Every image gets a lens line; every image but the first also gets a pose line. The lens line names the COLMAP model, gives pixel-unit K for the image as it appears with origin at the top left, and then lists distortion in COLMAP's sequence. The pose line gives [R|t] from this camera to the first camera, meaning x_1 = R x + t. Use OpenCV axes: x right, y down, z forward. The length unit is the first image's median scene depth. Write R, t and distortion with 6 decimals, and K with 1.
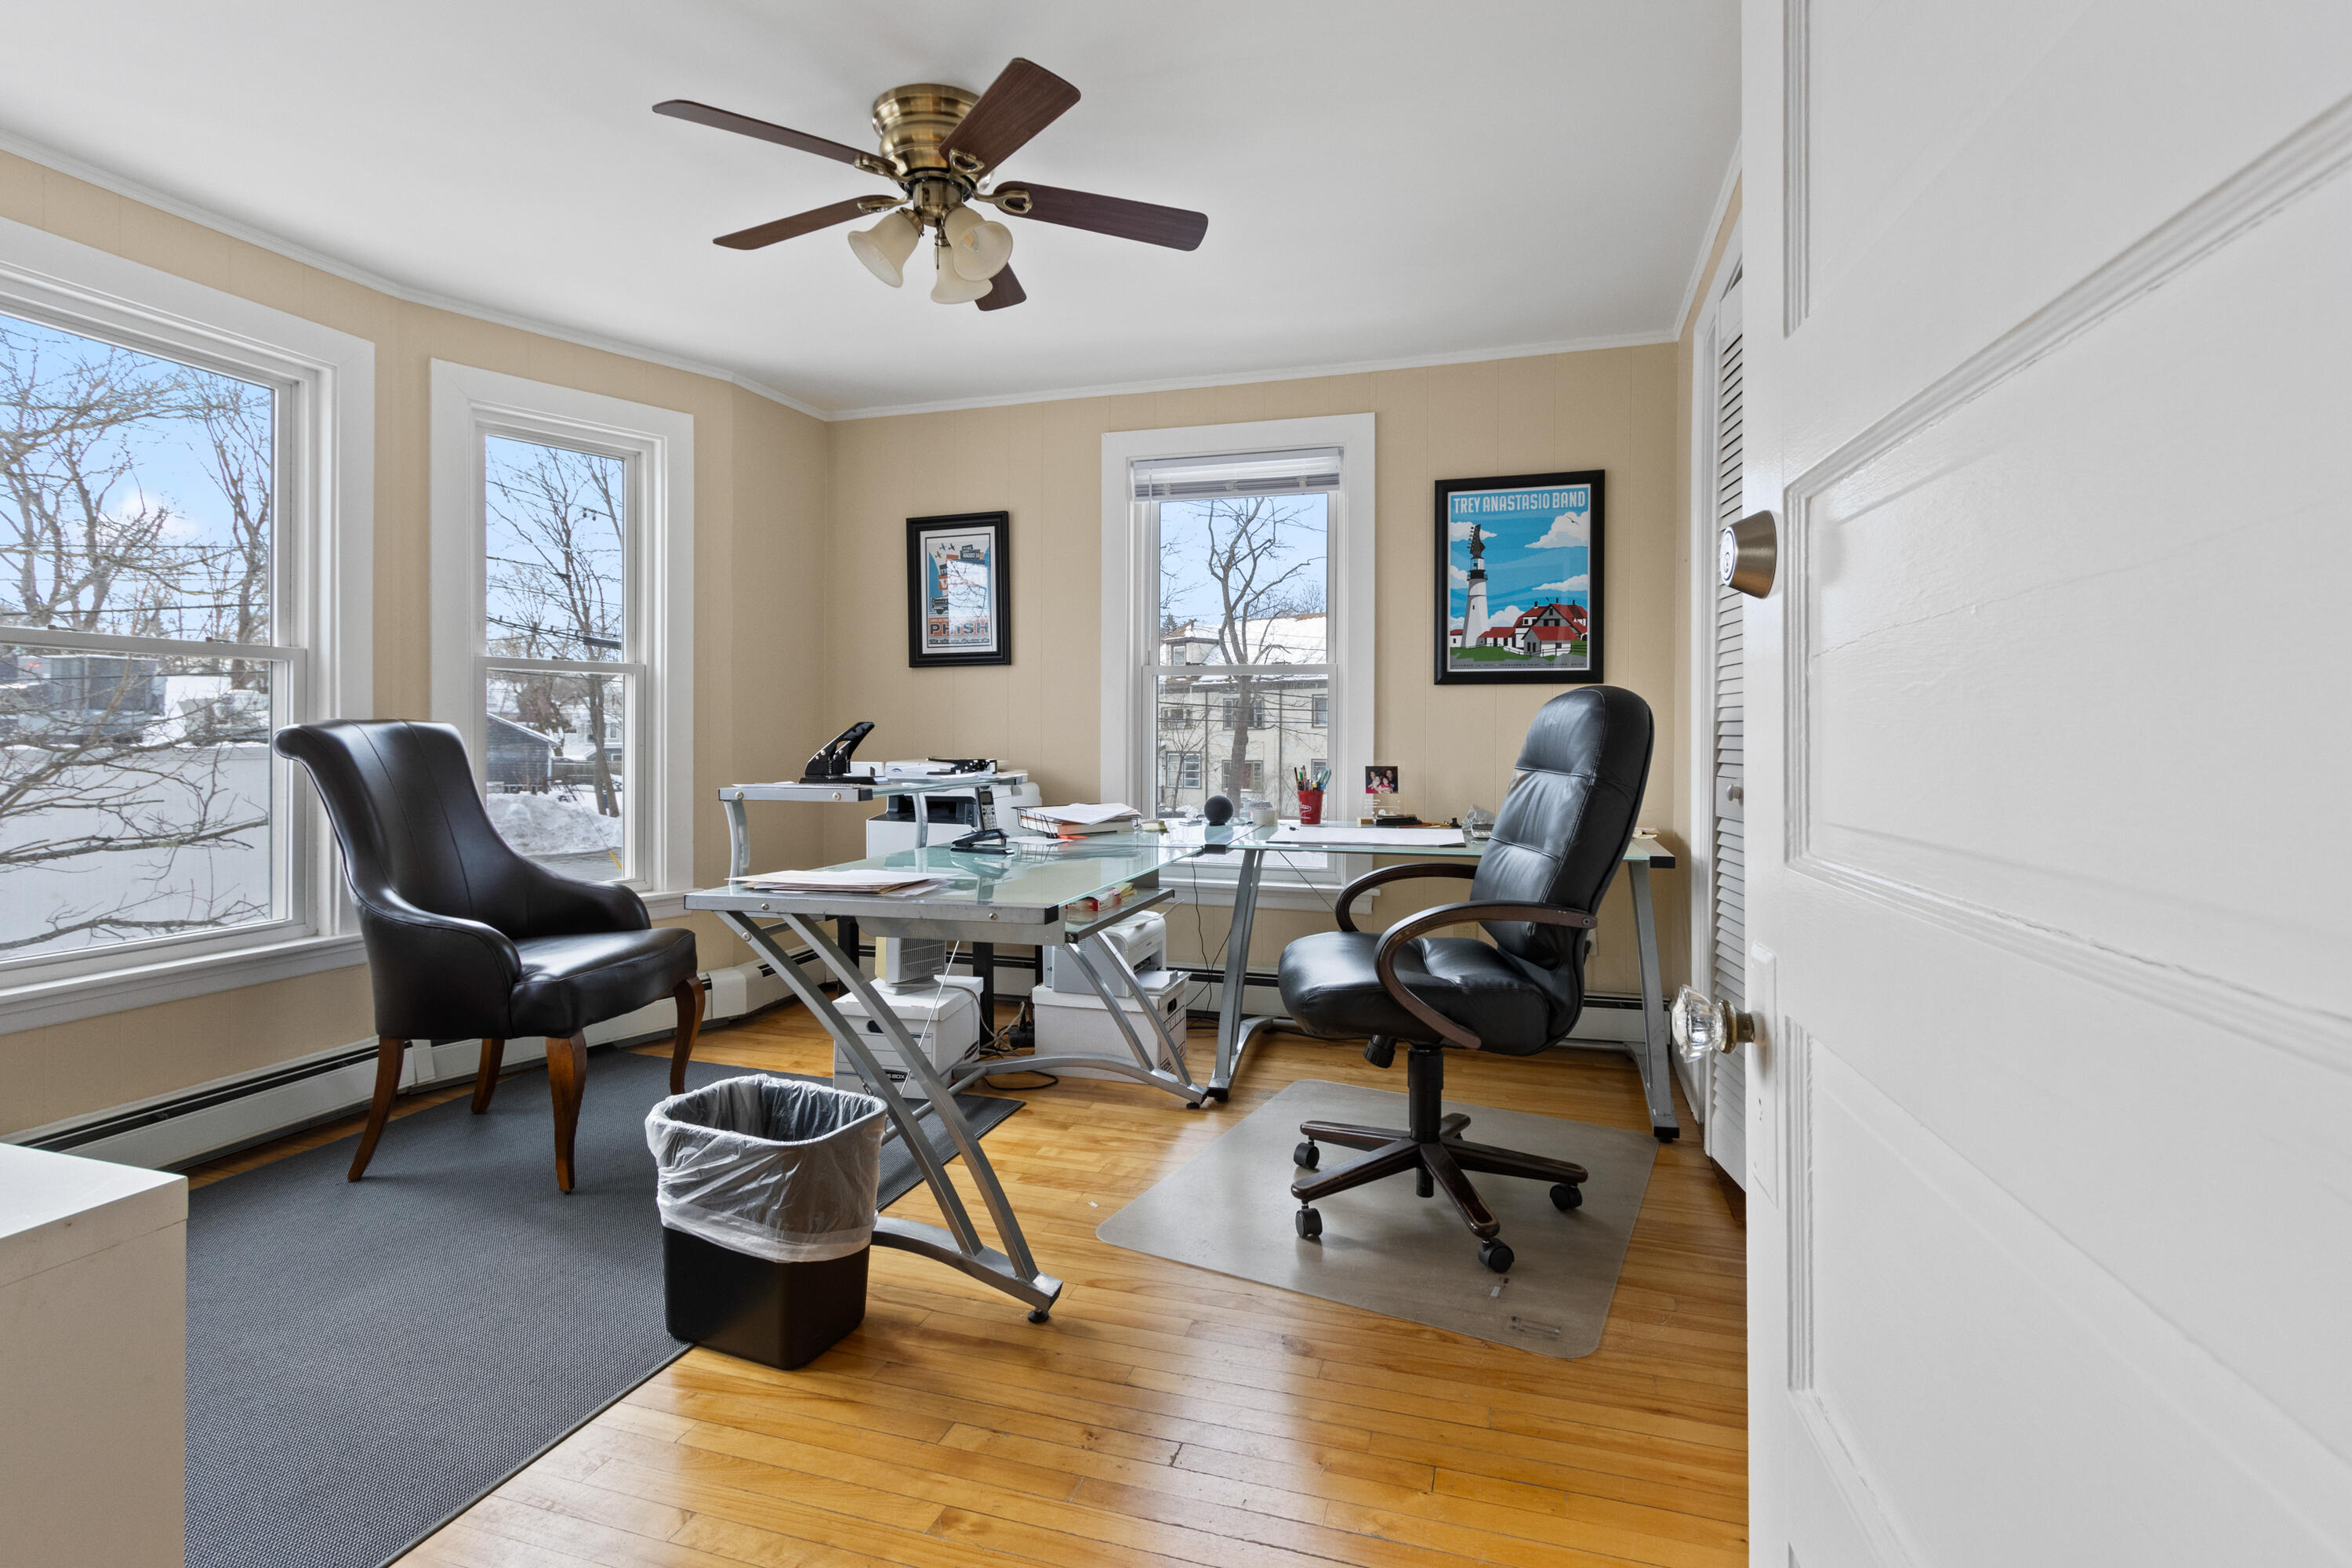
lens RADIAL K [[1131.8, 0, 1155.5], [0, 1131.8, 730.7], [0, 0, 1]] dist [0.002828, -0.000938]
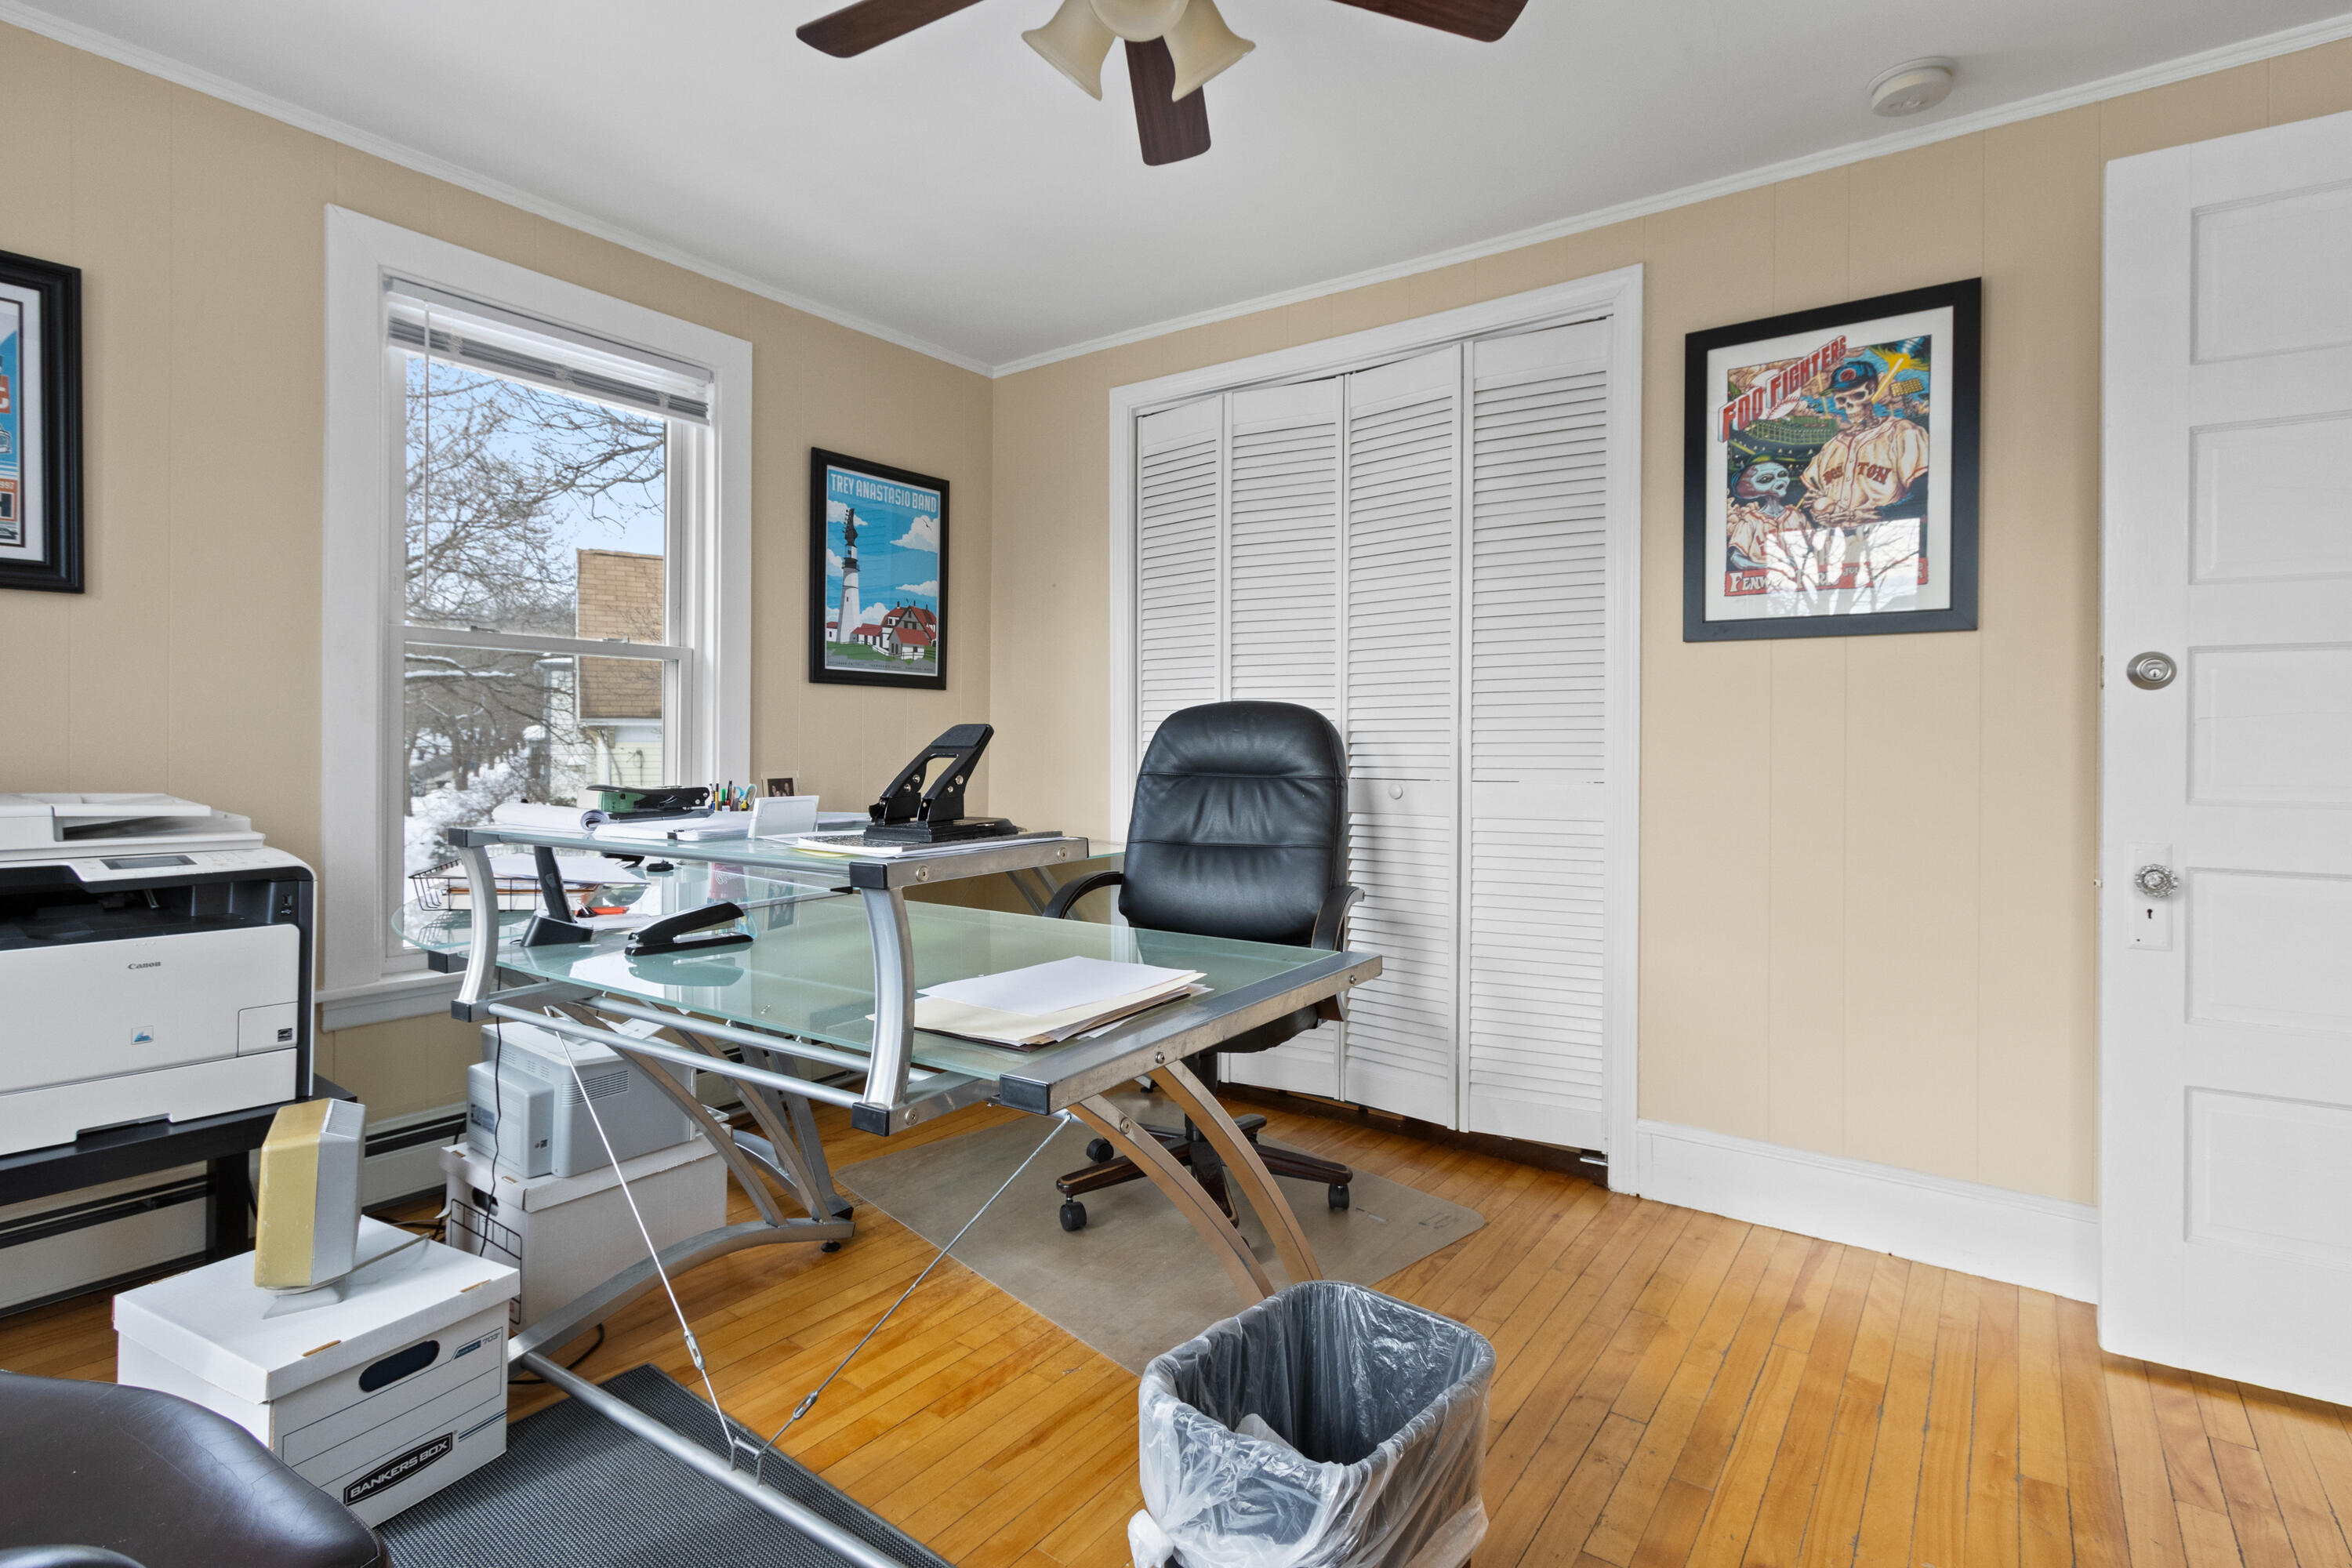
lens RADIAL K [[1131.8, 0, 1172.9], [0, 1131.8, 743.4], [0, 0, 1]] dist [0.002828, -0.000938]
pose [[0.325512, -0.003919, 0.945530, -0.493837], [-0.008173, 0.999942, 0.006958, -0.002394], [-0.945502, -0.009993, 0.325462, 0.463728]]
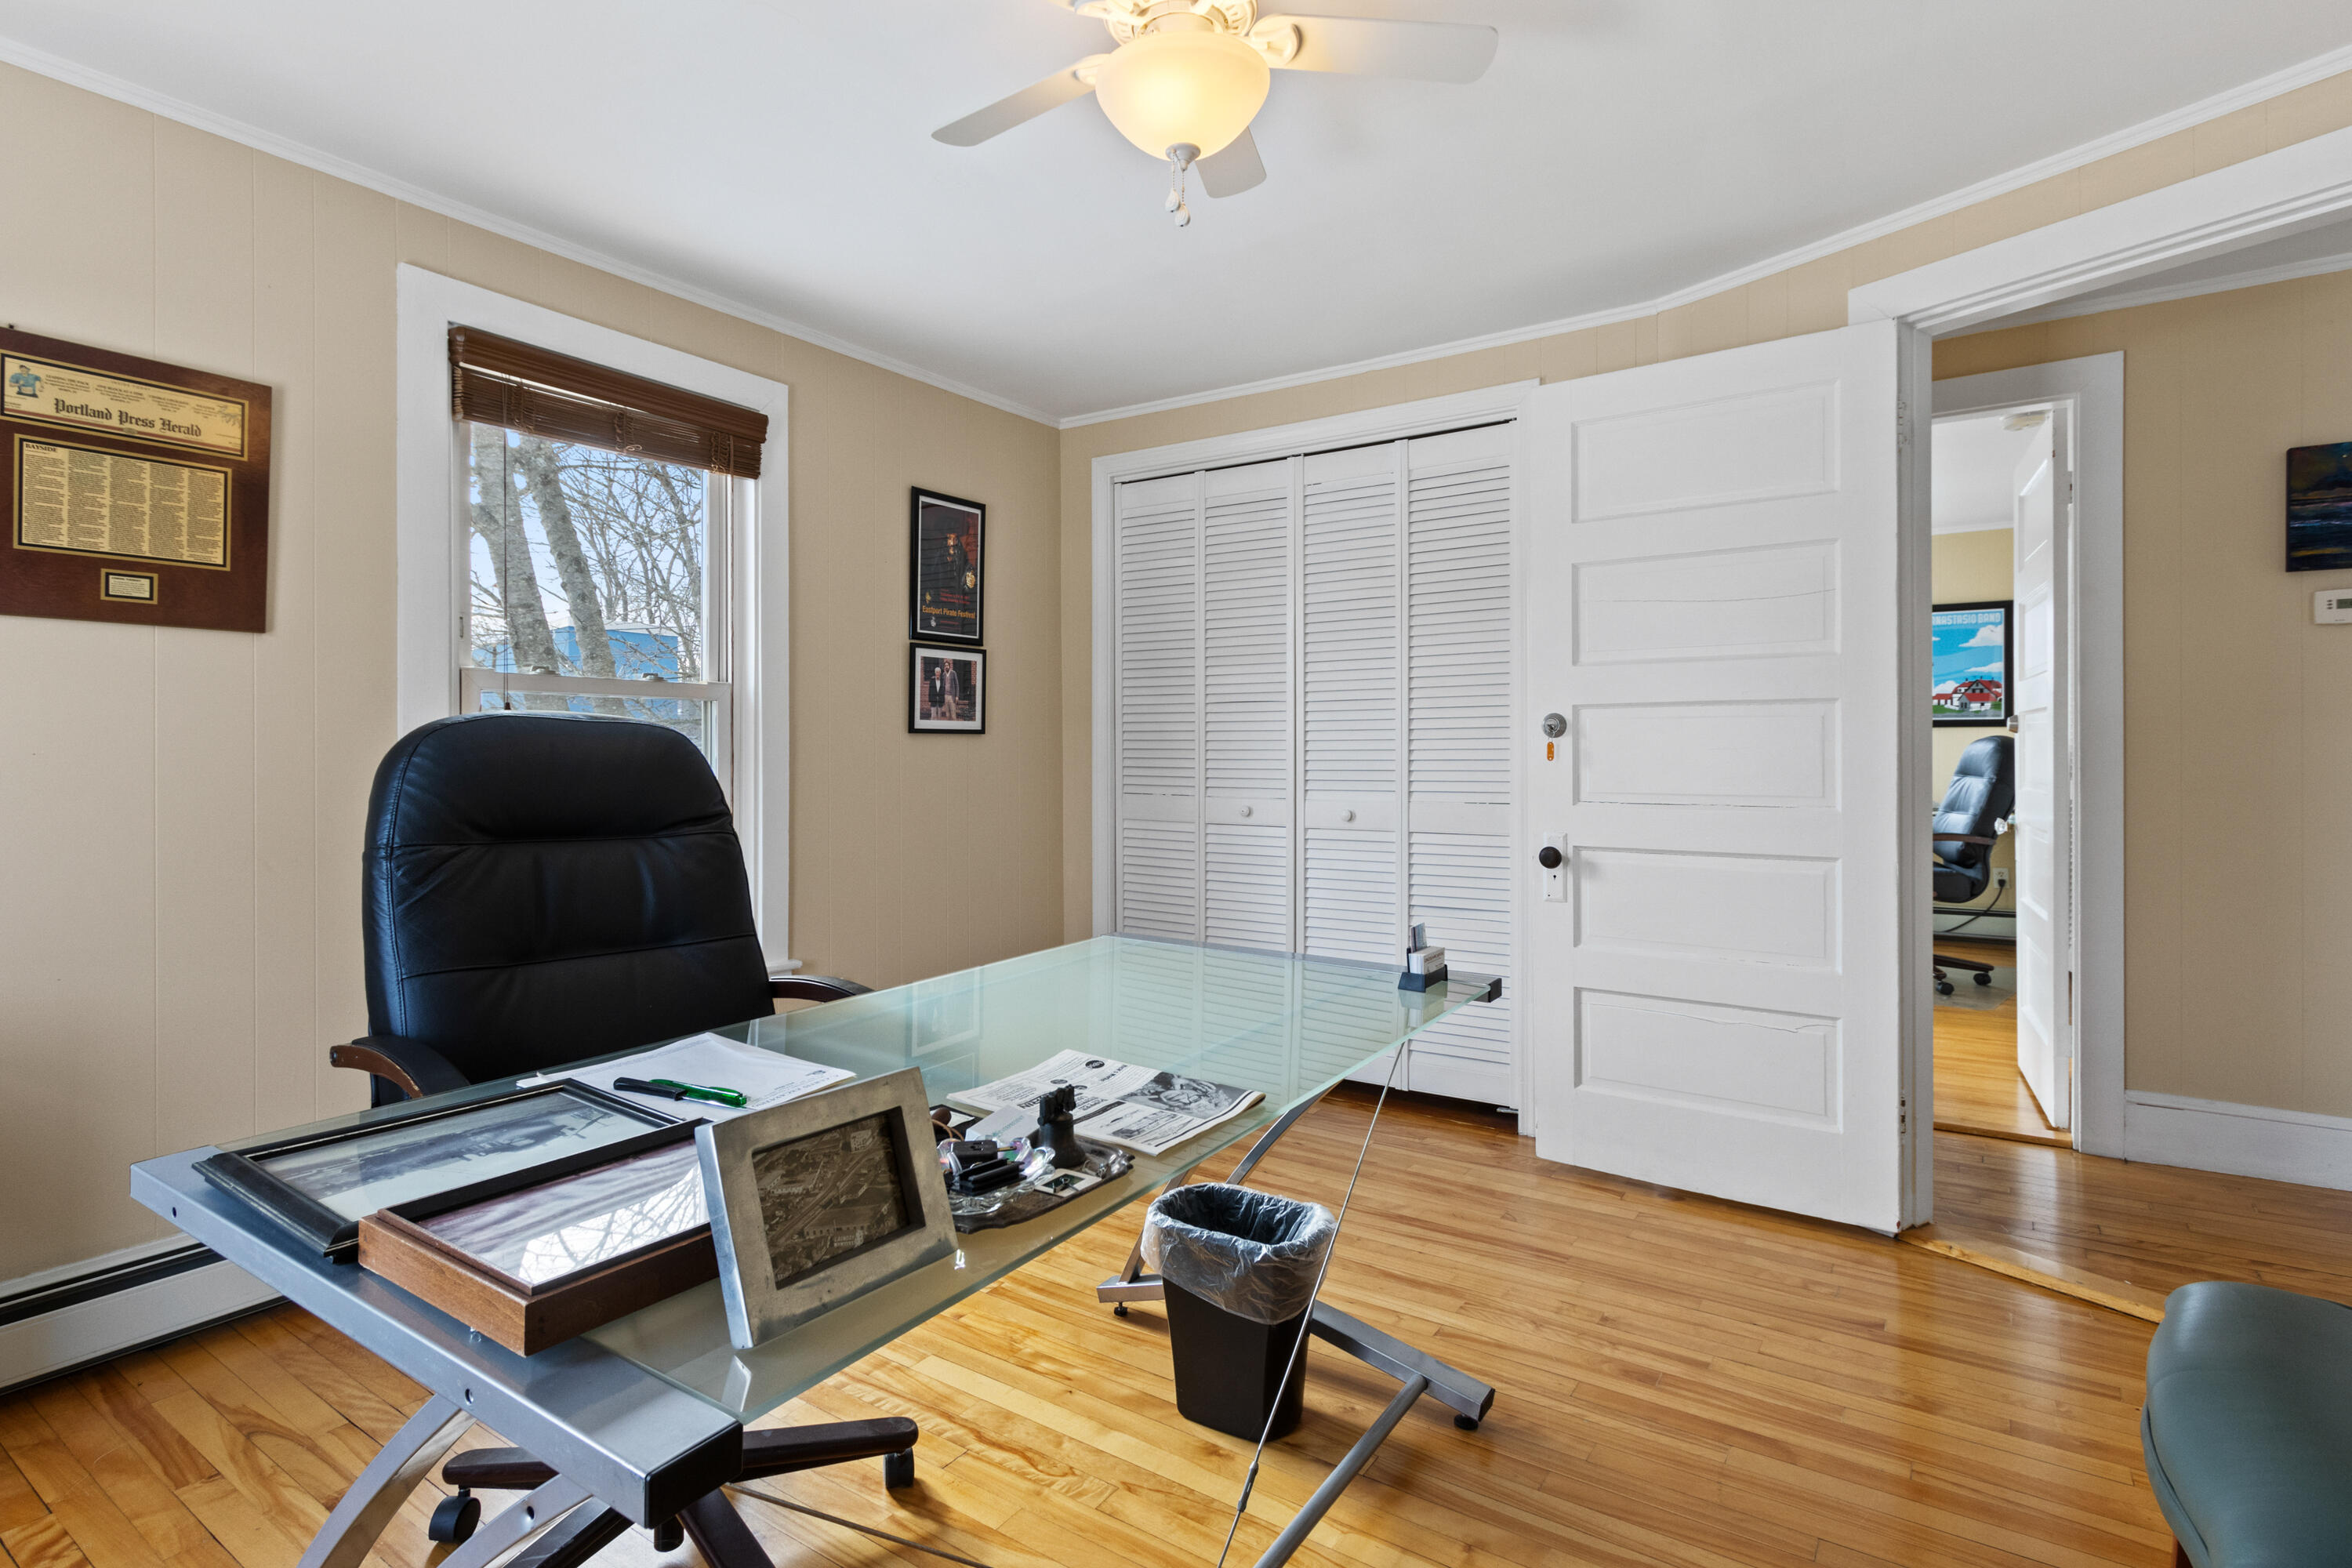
lens RADIAL K [[1131.8, 0, 1155.0], [0, 1131.8, 750.9], [0, 0, 1]] dist [0.002828, -0.000938]
pose [[0.953386, -0.007700, -0.301654, -0.308464], [0.008344, 0.999965, 0.000847, -0.017267], [0.301637, -0.003324, 0.953417, -0.973843]]
